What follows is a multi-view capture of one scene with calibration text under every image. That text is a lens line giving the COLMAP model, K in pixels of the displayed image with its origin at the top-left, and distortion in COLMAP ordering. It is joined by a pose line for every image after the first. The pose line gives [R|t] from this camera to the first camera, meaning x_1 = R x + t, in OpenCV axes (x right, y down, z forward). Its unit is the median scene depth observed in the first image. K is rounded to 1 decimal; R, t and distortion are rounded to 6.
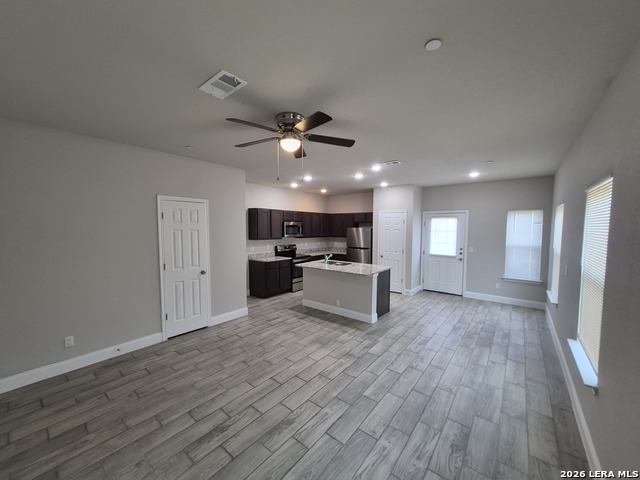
lens RADIAL K [[251.5, 0, 315.2], [0, 251.5, 242.4], [0, 0, 1]] dist [0.009197, -0.000861]
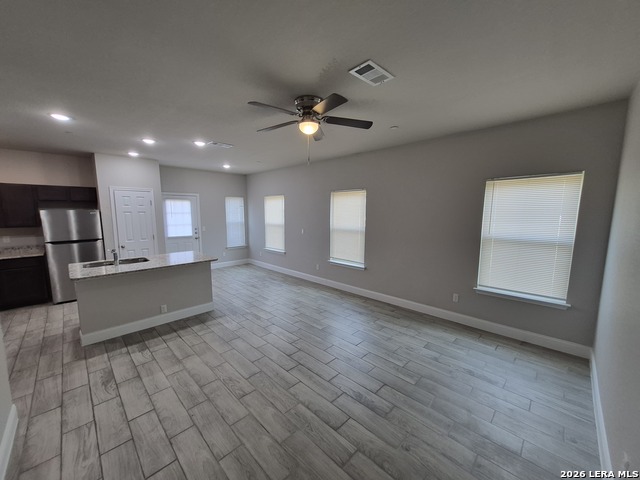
lens RADIAL K [[251.5, 0, 315.5], [0, 251.5, 241.8], [0, 0, 1]] dist [0.009197, -0.000861]
pose [[0.108164, -0.128911, 0.985739, -0.635352], [0.061938, 0.990504, 0.122738, -0.028636], [-0.992202, 0.047778, 0.115122, 0.475076]]
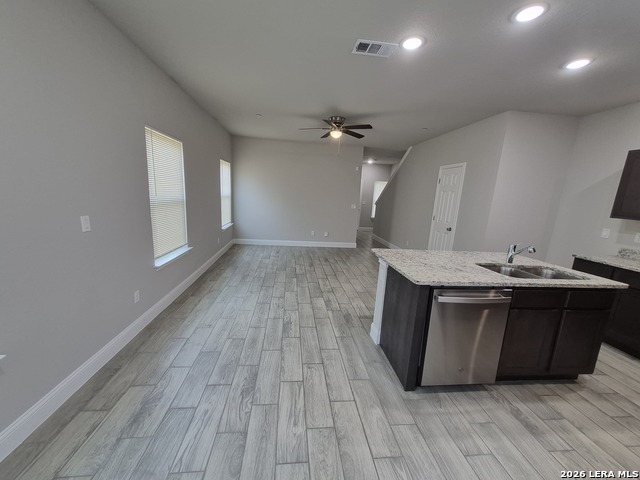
lens RADIAL K [[251.5, 0, 314.8], [0, 251.5, 242.8], [0, 0, 1]] dist [0.009197, -0.000861]
pose [[-0.711266, 0.094723, -0.696511, 0.714431], [-0.100962, 0.966838, 0.234588, -0.025975], [0.695634, 0.237176, -0.678116, 1.235994]]
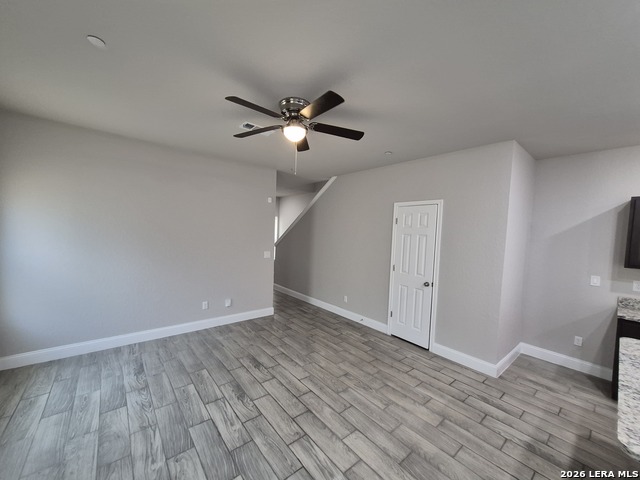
lens RADIAL K [[251.5, 0, 315.4], [0, 251.5, 242.6], [0, 0, 1]] dist [0.009197, -0.000861]
pose [[-0.202262, 0.032309, -0.978798, 0.433203], [-0.101441, 0.993388, 0.053753, -0.028507], [0.974064, 0.110163, -0.197647, 0.705373]]
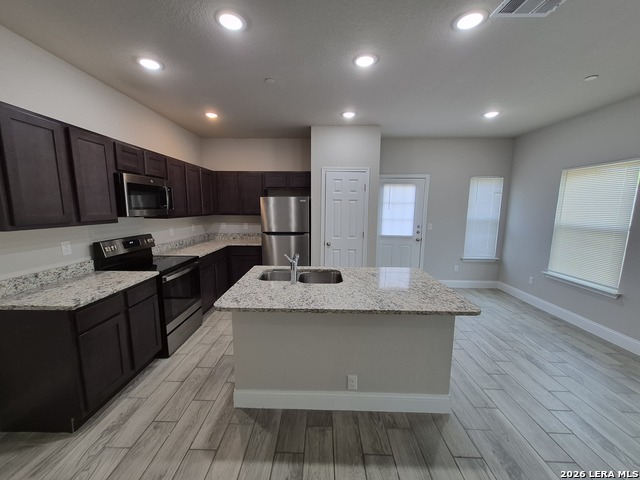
lens RADIAL K [[251.5, 0, 313.9], [0, 251.5, 242.0], [0, 0, 1]] dist [0.009197, -0.000861]
pose [[0.793642, -0.085885, 0.602292, -0.187622], [0.034440, 0.994740, 0.096465, -0.015998], [-0.607409, -0.055816, 0.792426, 0.791465]]
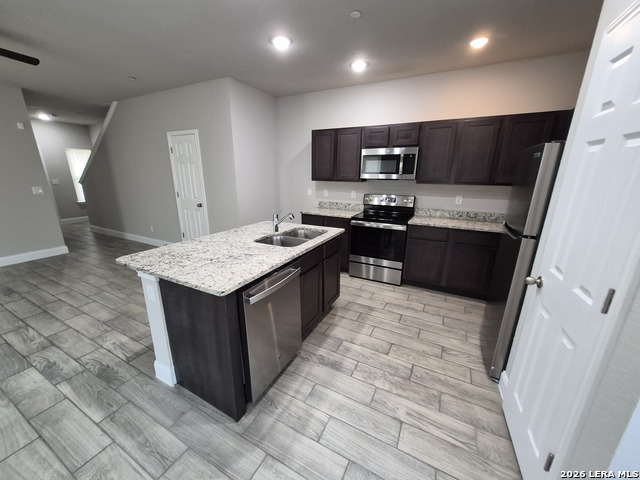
lens RADIAL K [[251.5, 0, 314.8], [0, 251.5, 243.0], [0, 0, 1]] dist [0.009197, -0.000861]
pose [[0.188119, 0.262030, -0.946547, 0.609409], [-0.067710, 0.964921, 0.253659, -0.025212], [0.979809, 0.016372, 0.199262, 1.141333]]
